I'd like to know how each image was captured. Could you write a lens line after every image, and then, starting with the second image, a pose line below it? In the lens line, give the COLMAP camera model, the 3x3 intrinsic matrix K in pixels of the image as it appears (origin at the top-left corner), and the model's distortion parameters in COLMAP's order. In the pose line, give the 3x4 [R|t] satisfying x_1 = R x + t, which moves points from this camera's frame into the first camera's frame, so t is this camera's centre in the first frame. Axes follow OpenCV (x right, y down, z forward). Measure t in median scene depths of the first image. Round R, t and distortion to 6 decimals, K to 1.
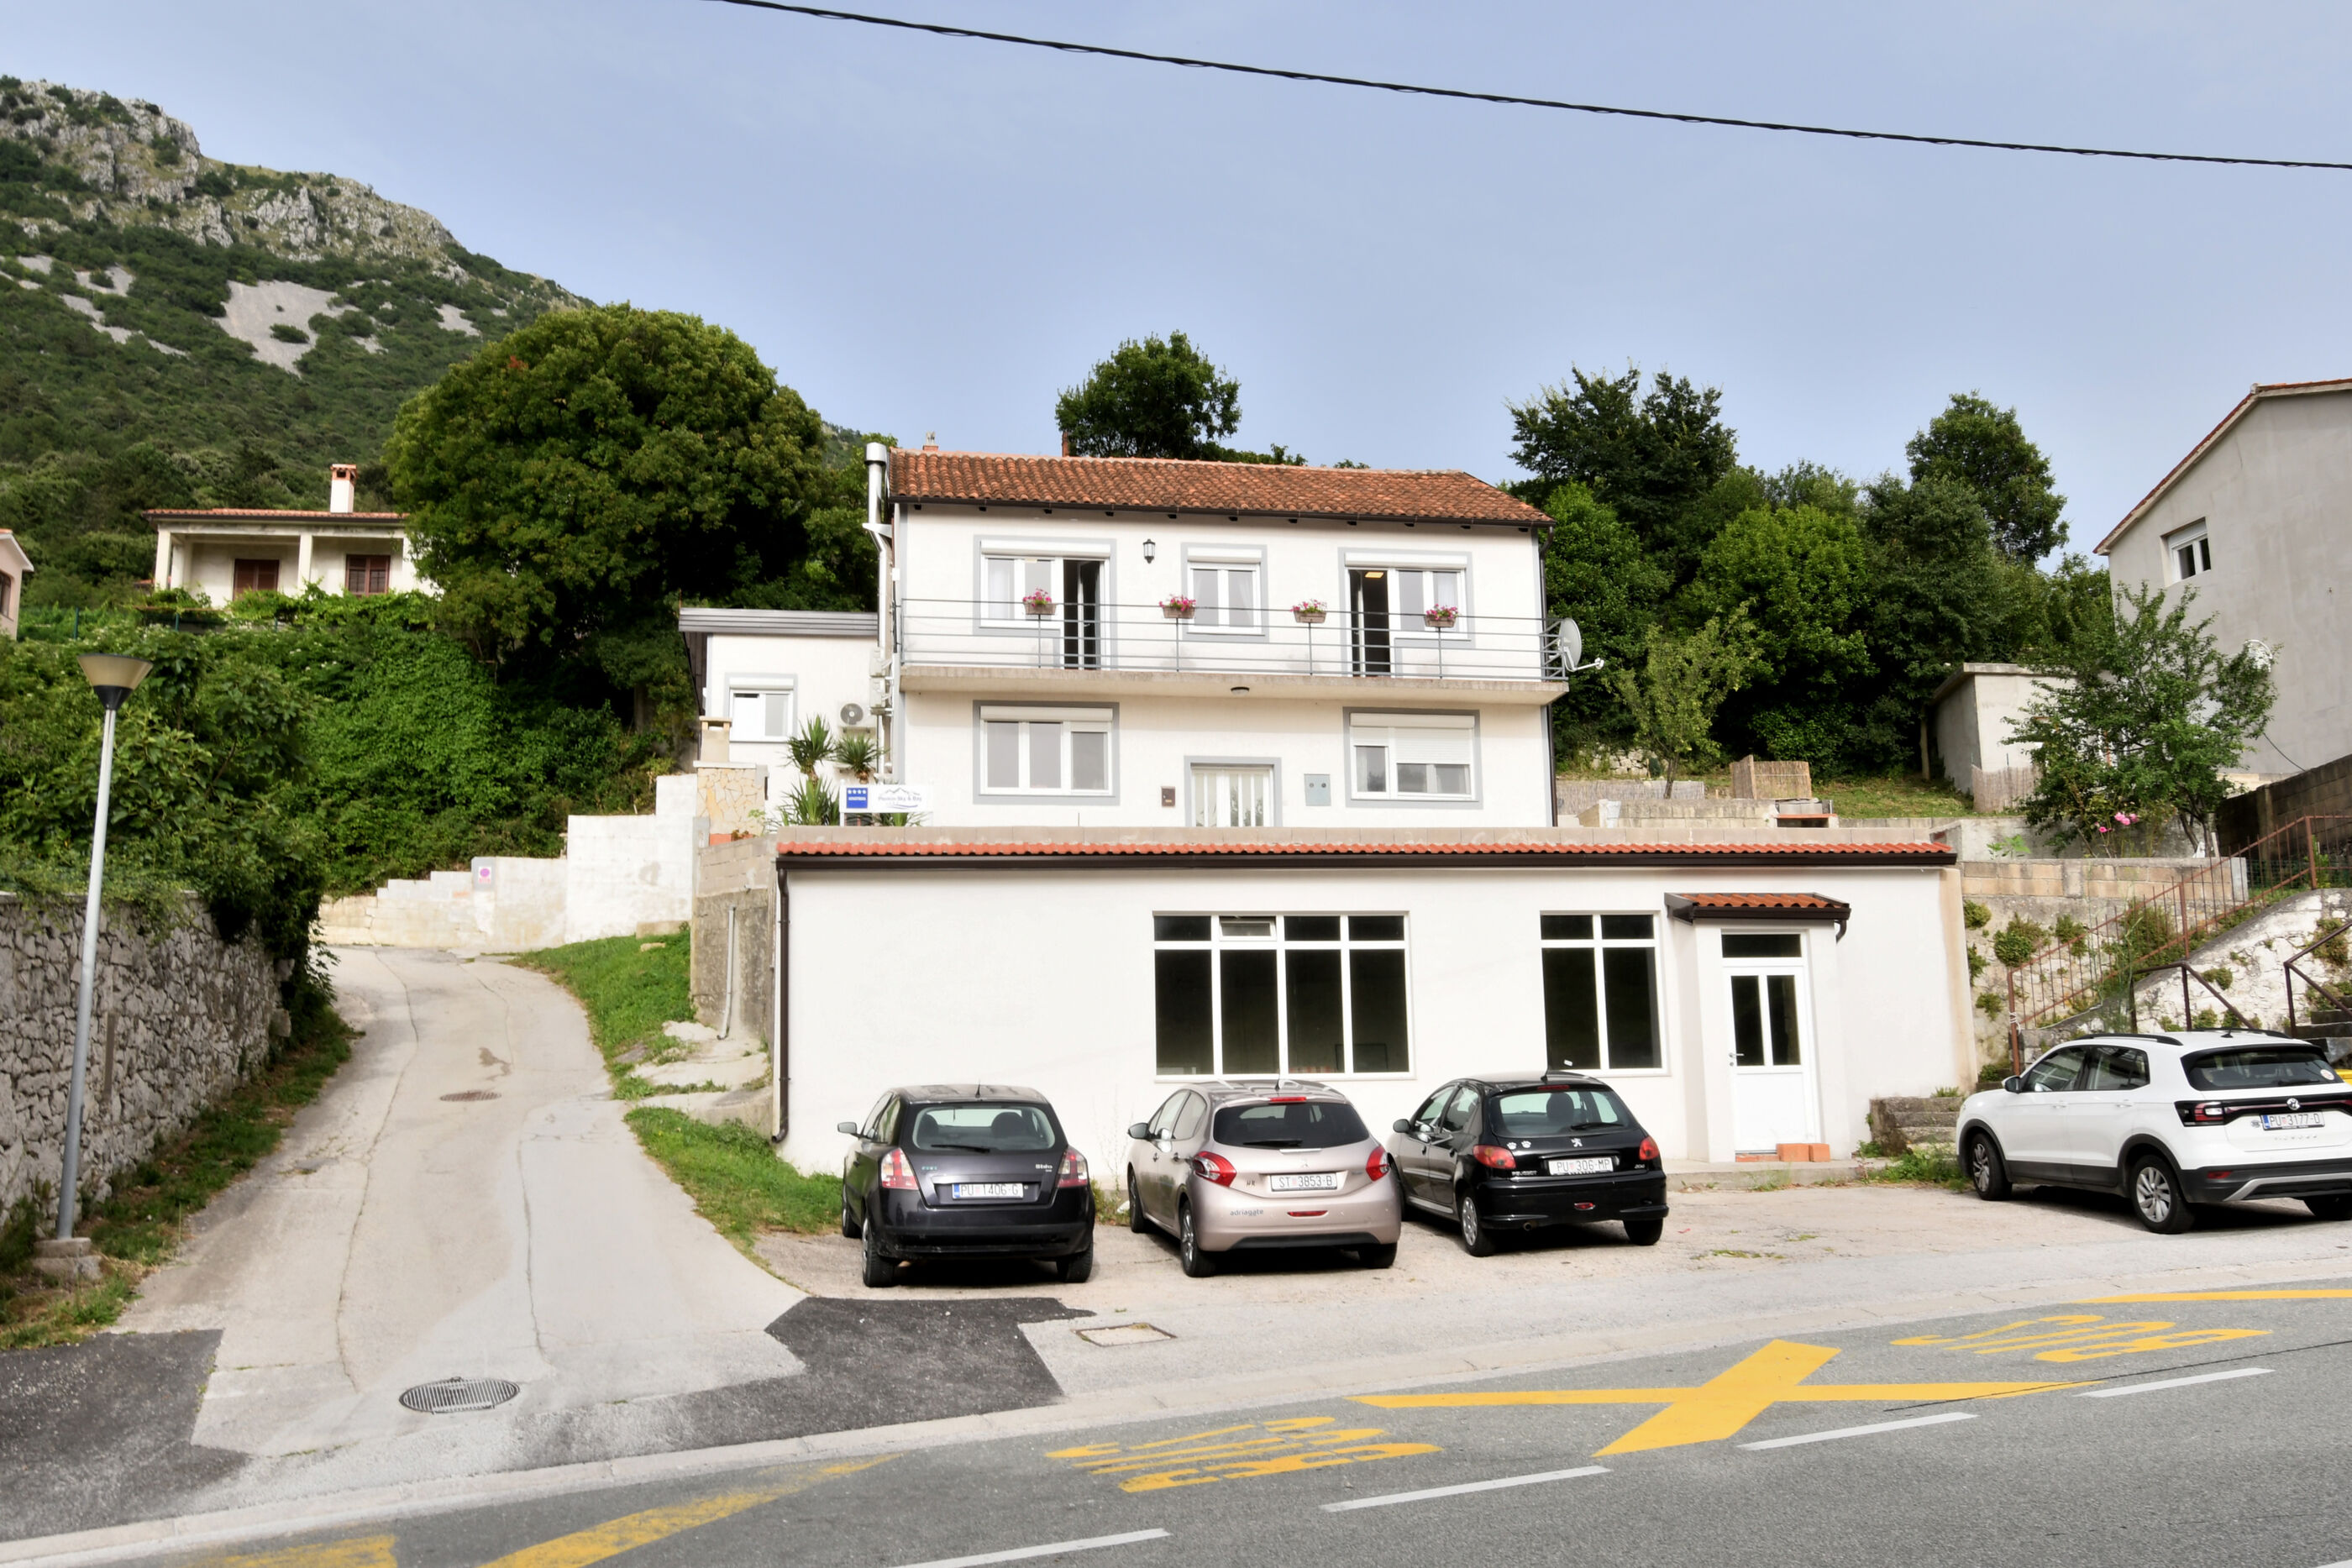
lens RADIAL K [[1919.4, 0, 1176.0], [0, 1919.4, 784.0], [0, 0, 1]] dist [0.001460, -0.019139]
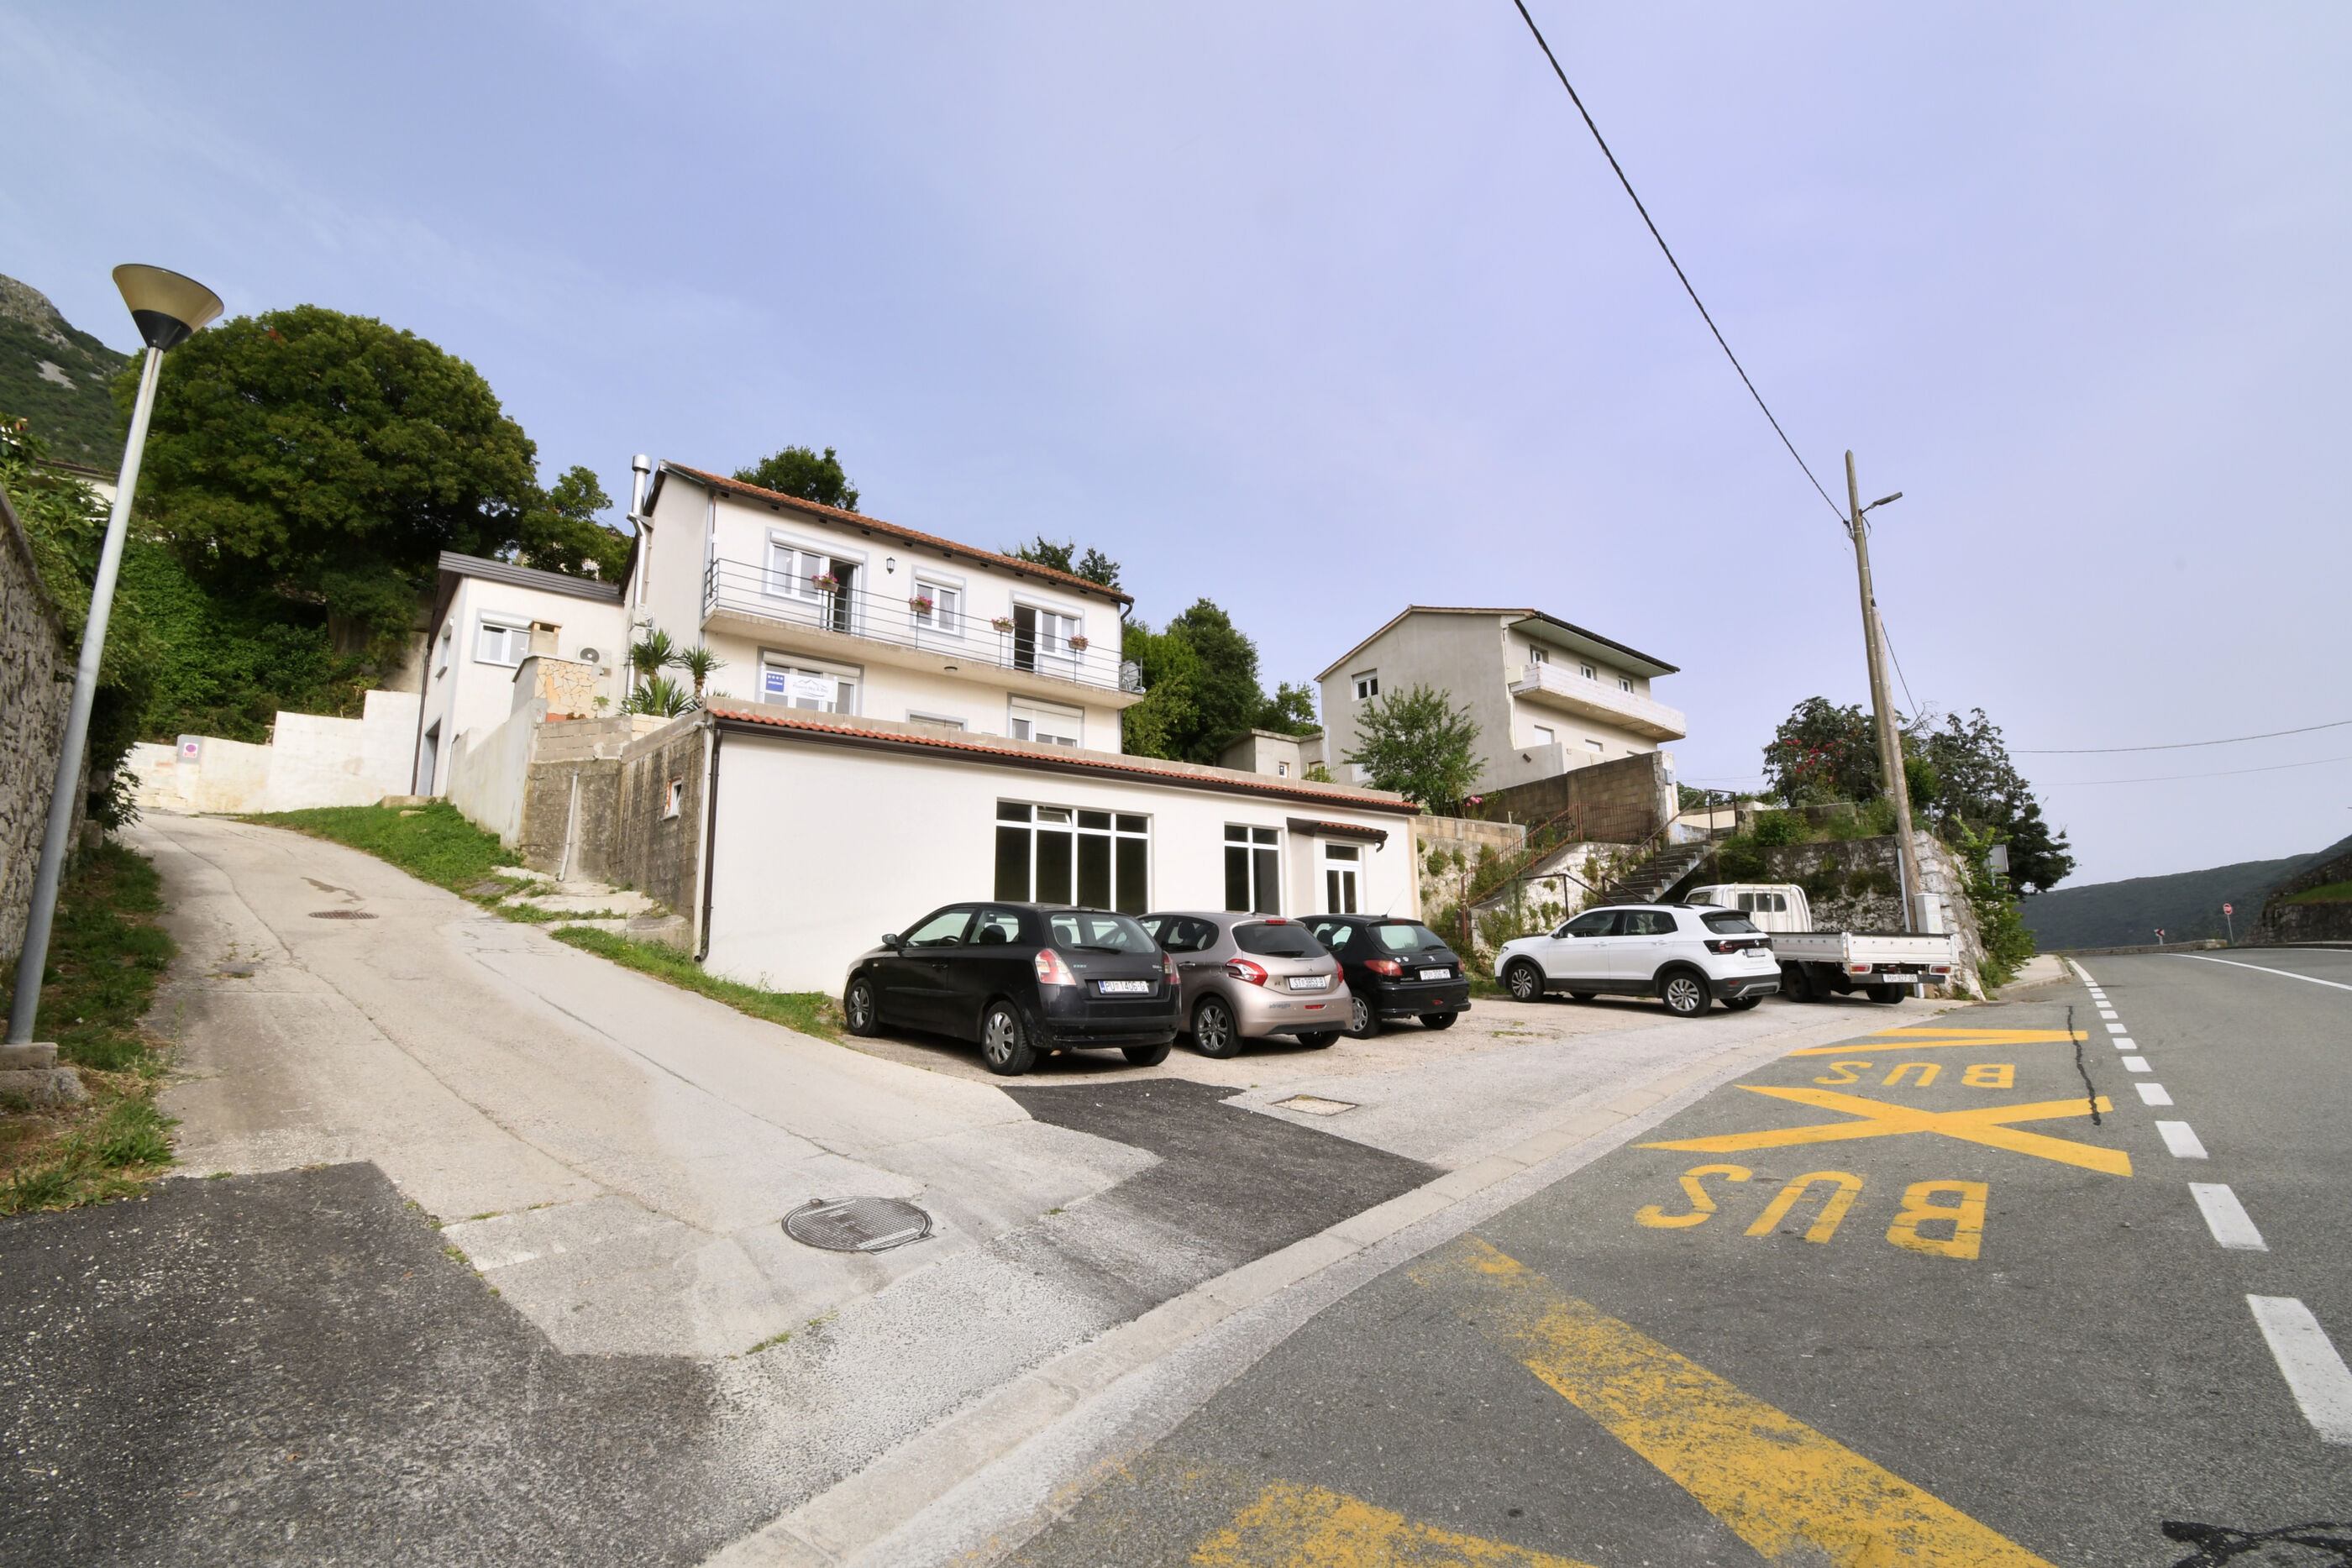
lens RADIAL K [[1030.6, 0, 1183.2], [0, 1030.6, 788.5], [0, 0, 1]] dist [0.026720, -0.032165]
pose [[0.870565, 0.095573, 0.482683, -0.133704], [-0.088508, 0.995371, -0.037454, 0.040610], [-0.484029, -0.010115, 0.874994, 0.158627]]
